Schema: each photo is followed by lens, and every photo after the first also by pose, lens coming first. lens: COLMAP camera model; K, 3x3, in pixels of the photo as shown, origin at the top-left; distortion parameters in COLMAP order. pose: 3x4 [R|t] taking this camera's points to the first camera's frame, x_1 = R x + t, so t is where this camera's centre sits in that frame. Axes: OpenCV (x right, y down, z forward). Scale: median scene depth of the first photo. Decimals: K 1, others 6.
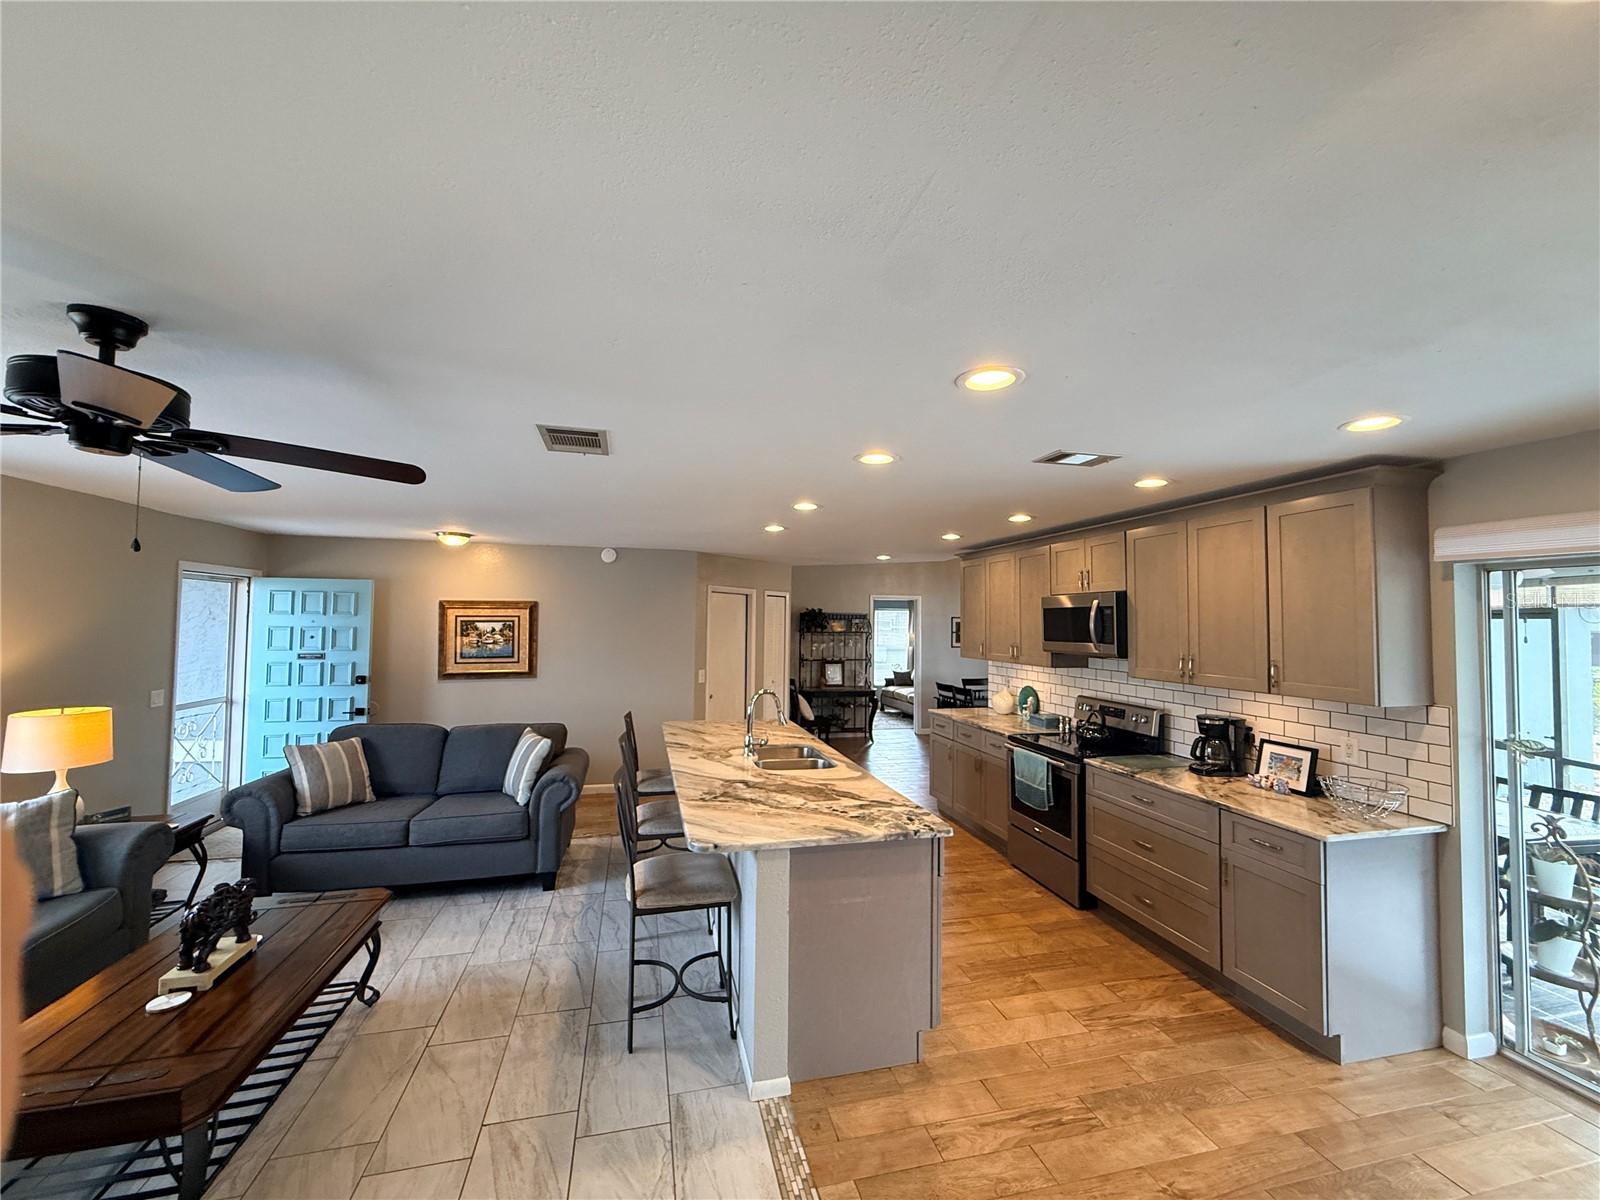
lens RADIAL K [[637.7, 0, 796.1], [0, 637.7, 600.3], [0, 0, 1]] dist [0.000240, 0.000075]
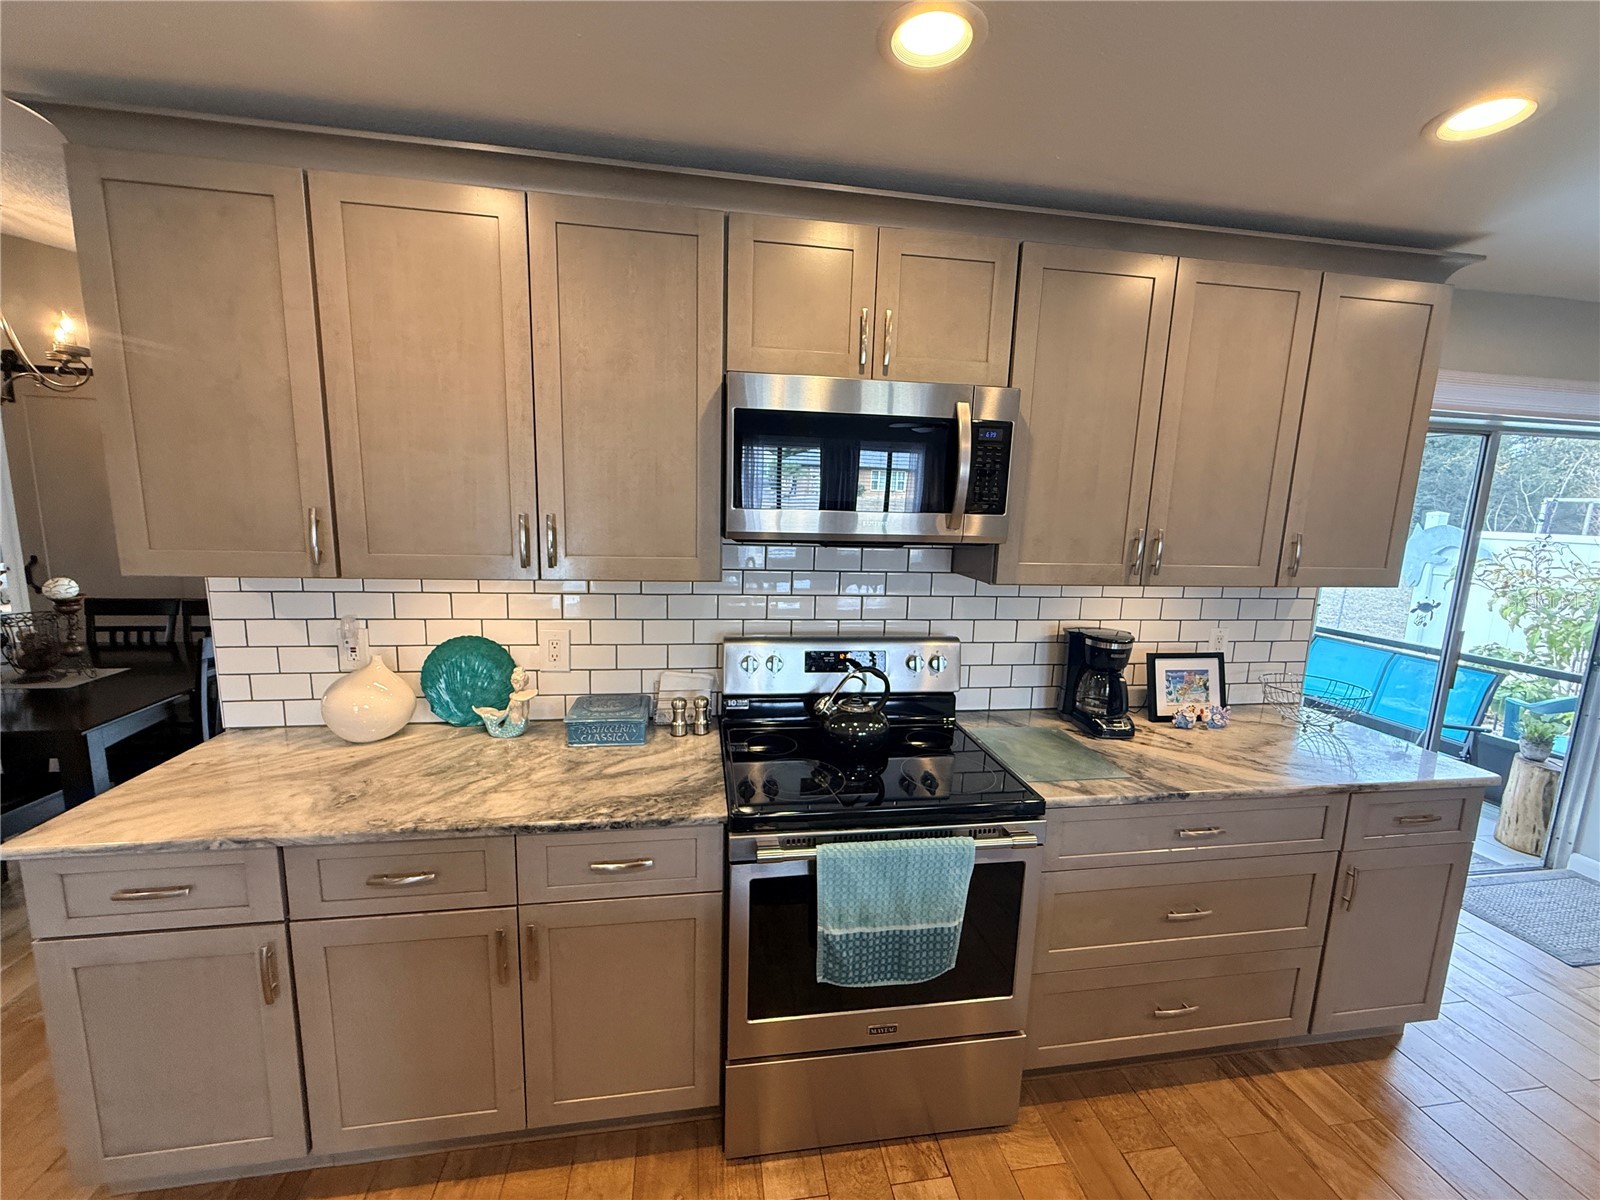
lens RADIAL K [[637.7, 0, 796.1], [0, 637.7, 600.3], [0, 0, 1]] dist [0.000240, 0.000075]
pose [[0.078937, -0.159213, 0.984083, 0.067498], [-0.060736, 0.984562, 0.164163, 0.077631], [-0.995028, -0.072728, 0.068048, 1.305231]]
